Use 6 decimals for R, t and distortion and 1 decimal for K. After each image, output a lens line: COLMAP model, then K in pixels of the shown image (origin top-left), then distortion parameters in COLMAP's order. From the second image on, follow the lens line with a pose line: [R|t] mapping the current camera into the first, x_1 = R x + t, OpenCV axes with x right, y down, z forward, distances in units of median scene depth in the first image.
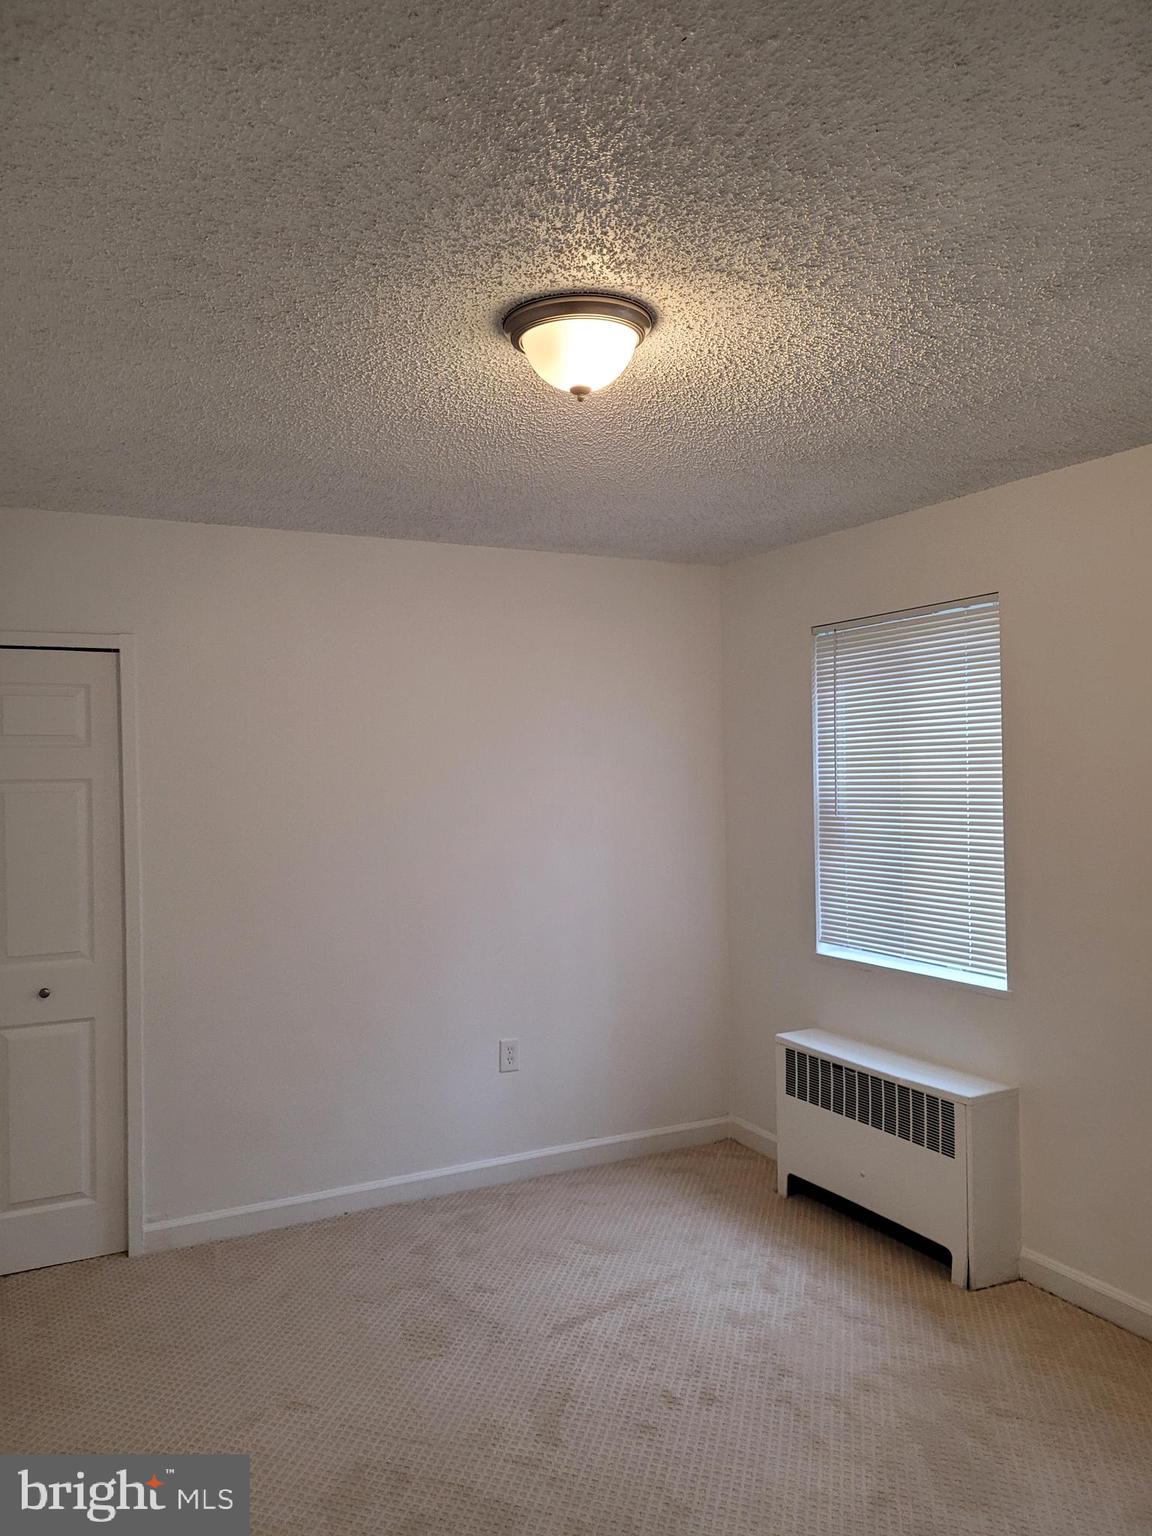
lens RADIAL K [[1156.7, 0, 573.1], [0, 1156.7, 781.0], [0, 0, 1]] dist [0.048407, -0.040163]
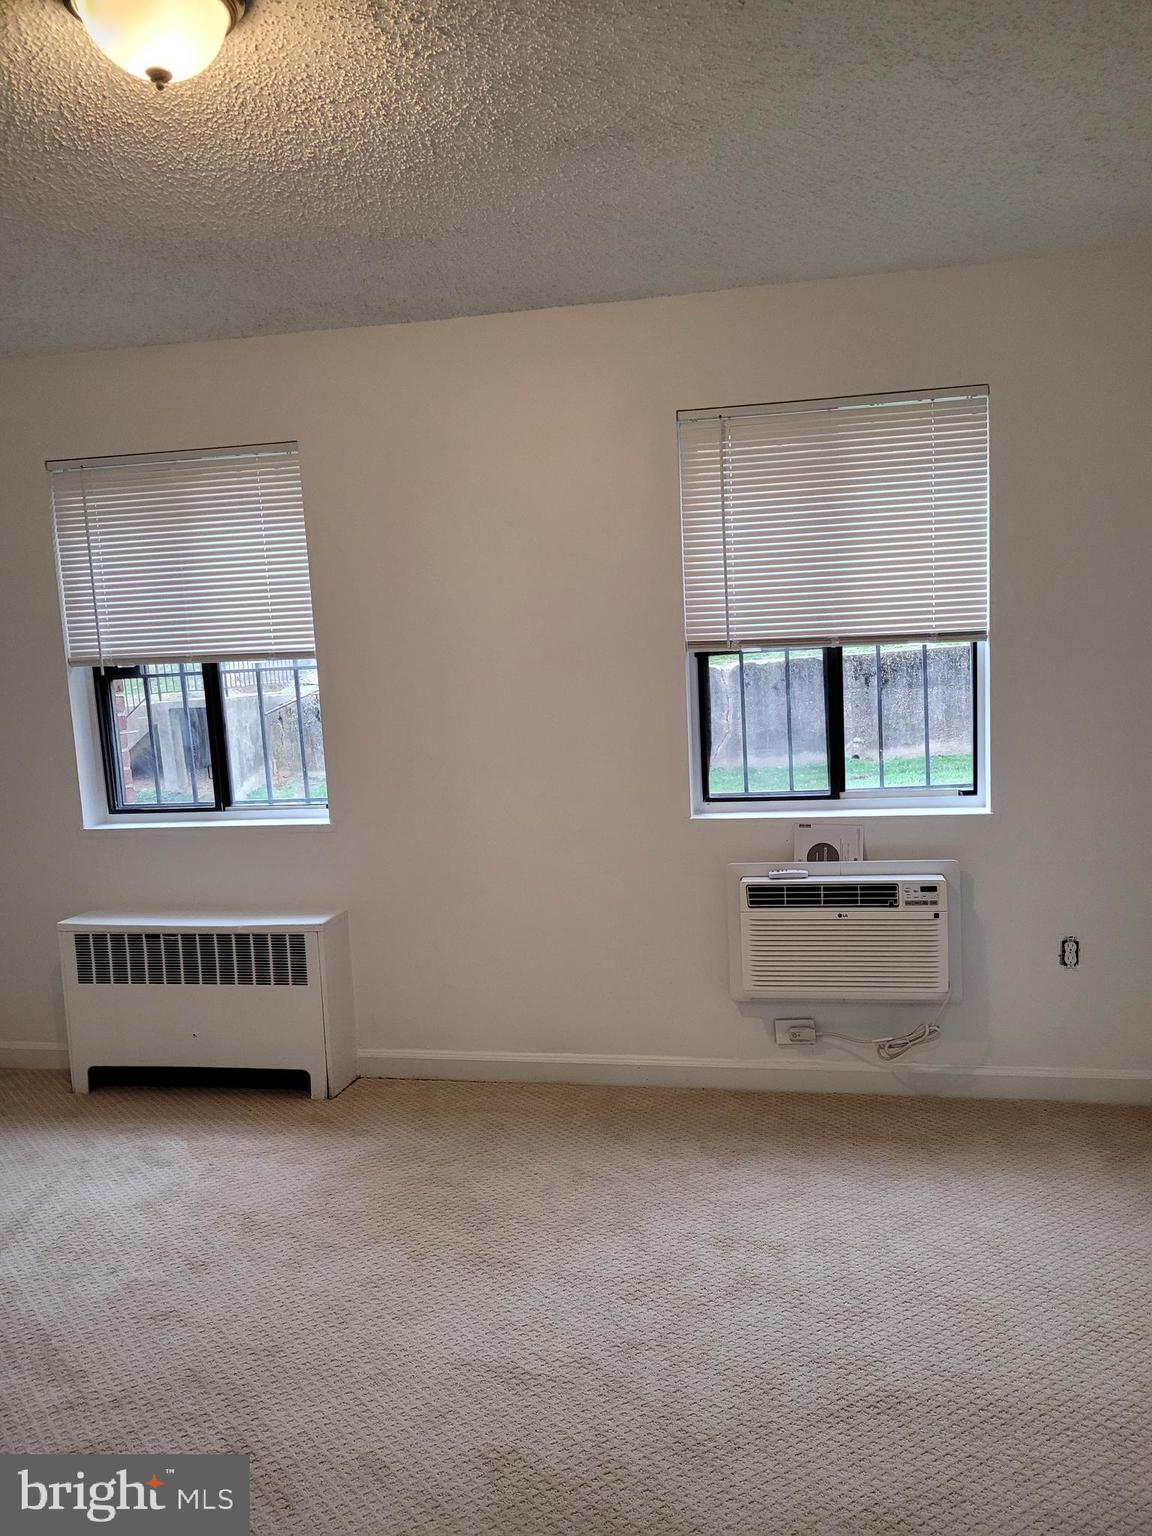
lens RADIAL K [[1155.3, 0, 600.1], [0, 1155.3, 800.8], [0, 0, 1]] dist [0.049181, -0.030813]
pose [[0.622541, -0.107634, 0.775150, -0.297984], [0.040793, 0.993613, 0.105207, 0.056327], [-0.781523, -0.033875, 0.622956, 0.139333]]
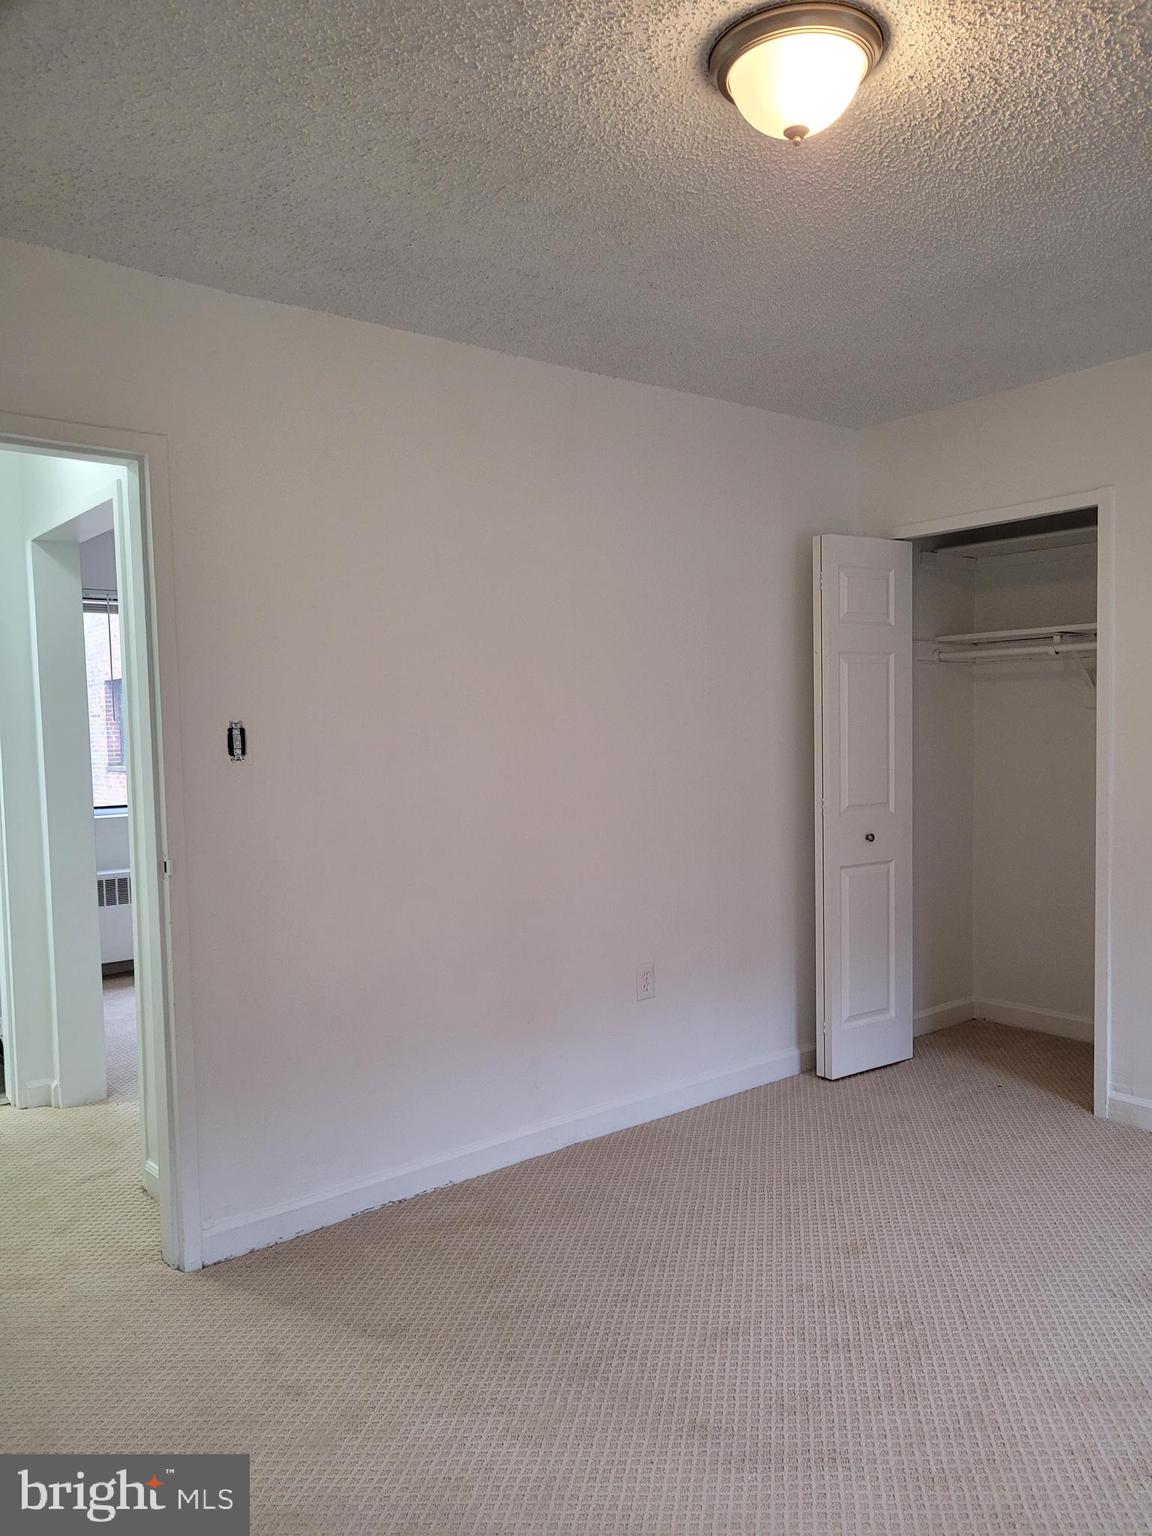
lens RADIAL K [[1155.3, 0, 600.1], [0, 1155.3, 800.8], [0, 0, 1]] dist [0.049181, -0.030813]
pose [[0.209901, 0.077086, -0.974679, 0.517758], [0.008057, 0.996717, 0.080564, 0.054776], [0.977690, -0.024764, 0.208590, 0.399822]]
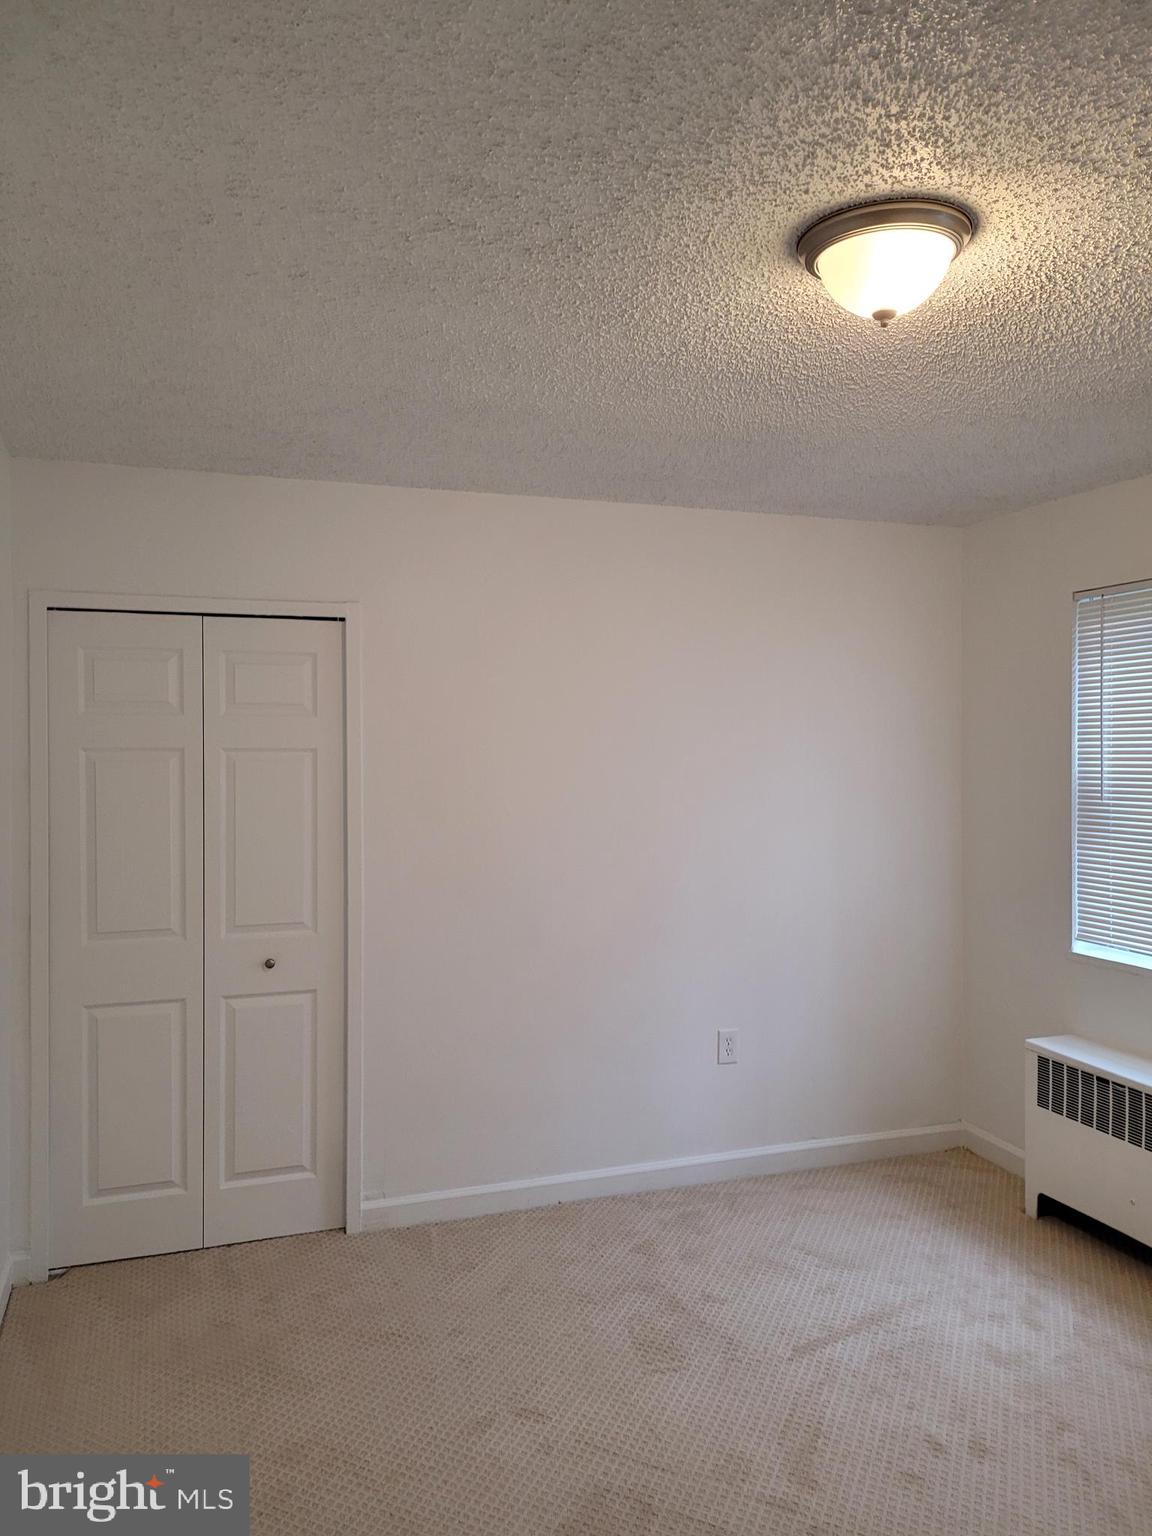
lens RADIAL K [[1156.7, 0, 589.5], [0, 1156.7, 765.6], [0, 0, 1]] dist [0.052020, -0.041148]
pose [[0.991089, 0.016043, -0.132231, -0.055973], [-0.015006, 0.999848, 0.008839, 0.000098], [0.132353, -0.006776, 0.991180, 0.056583]]
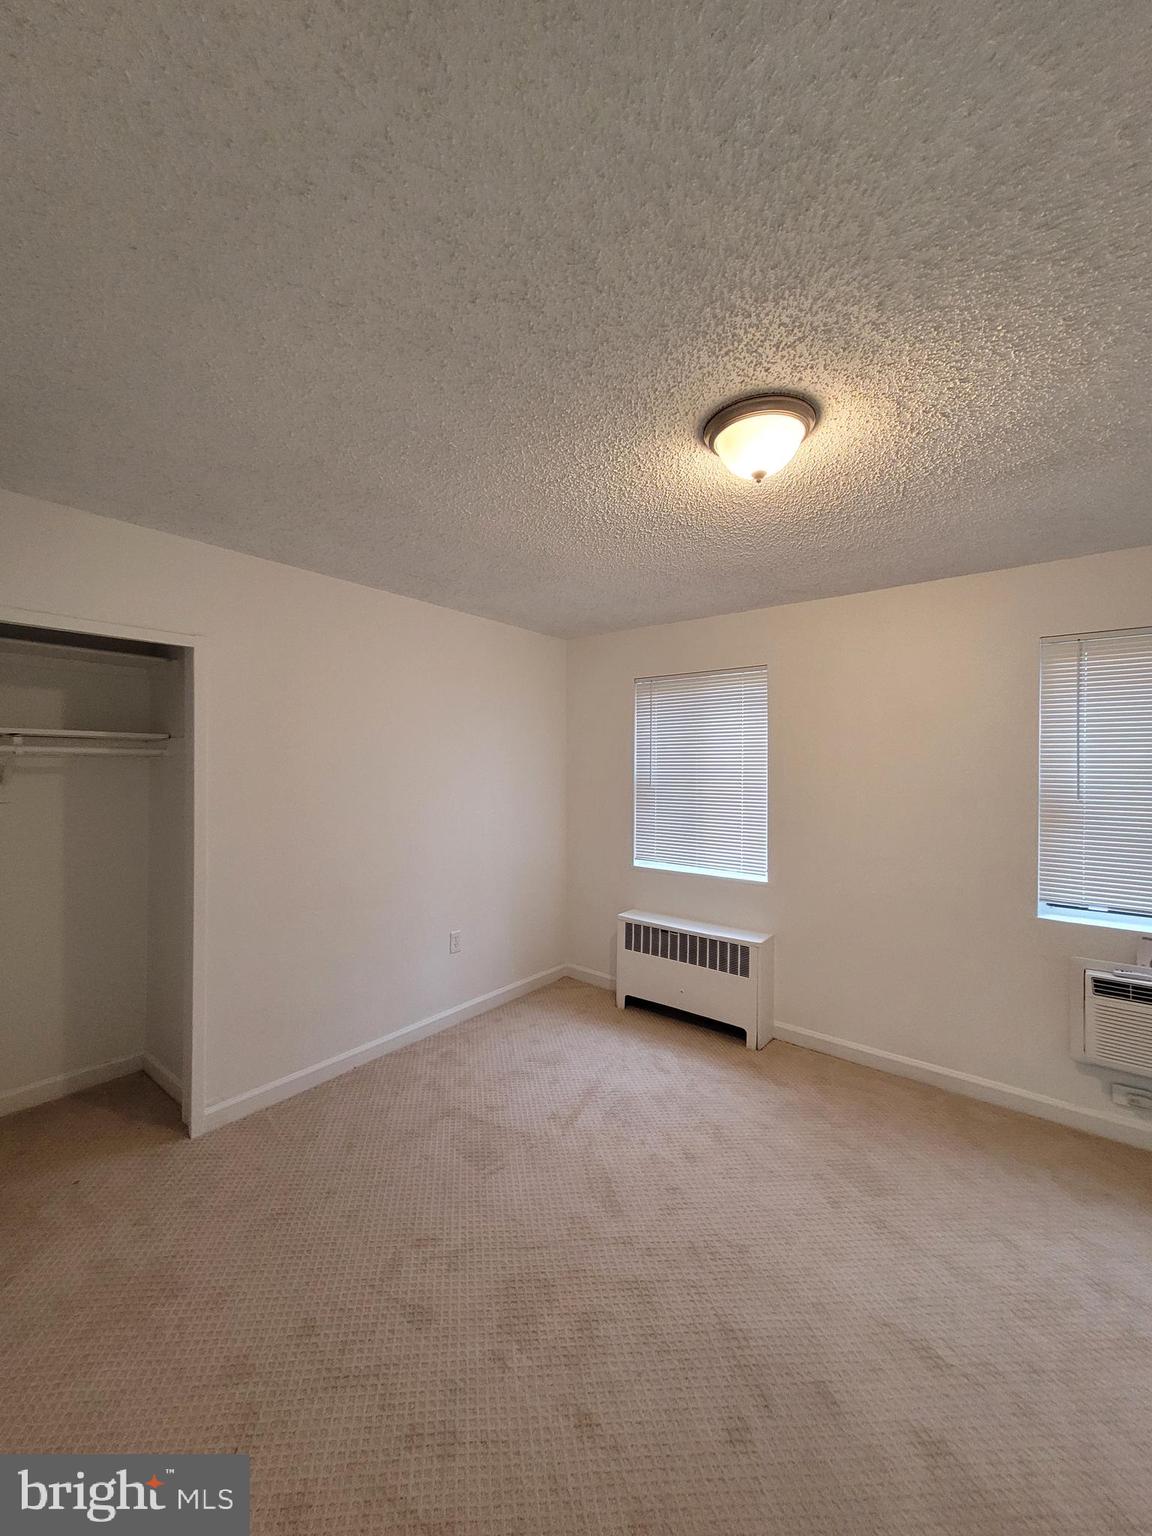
lens RADIAL K [[595.2, 0, 576.5], [0, 595.2, 768.9], [0, 0, 1]] dist [0.010024, -0.002298]
pose [[0.912847, 0.018818, 0.407868, -0.287995], [-0.016458, 0.999821, -0.009294, 0.015159], [-0.407970, 0.001771, 0.912994, 0.265248]]
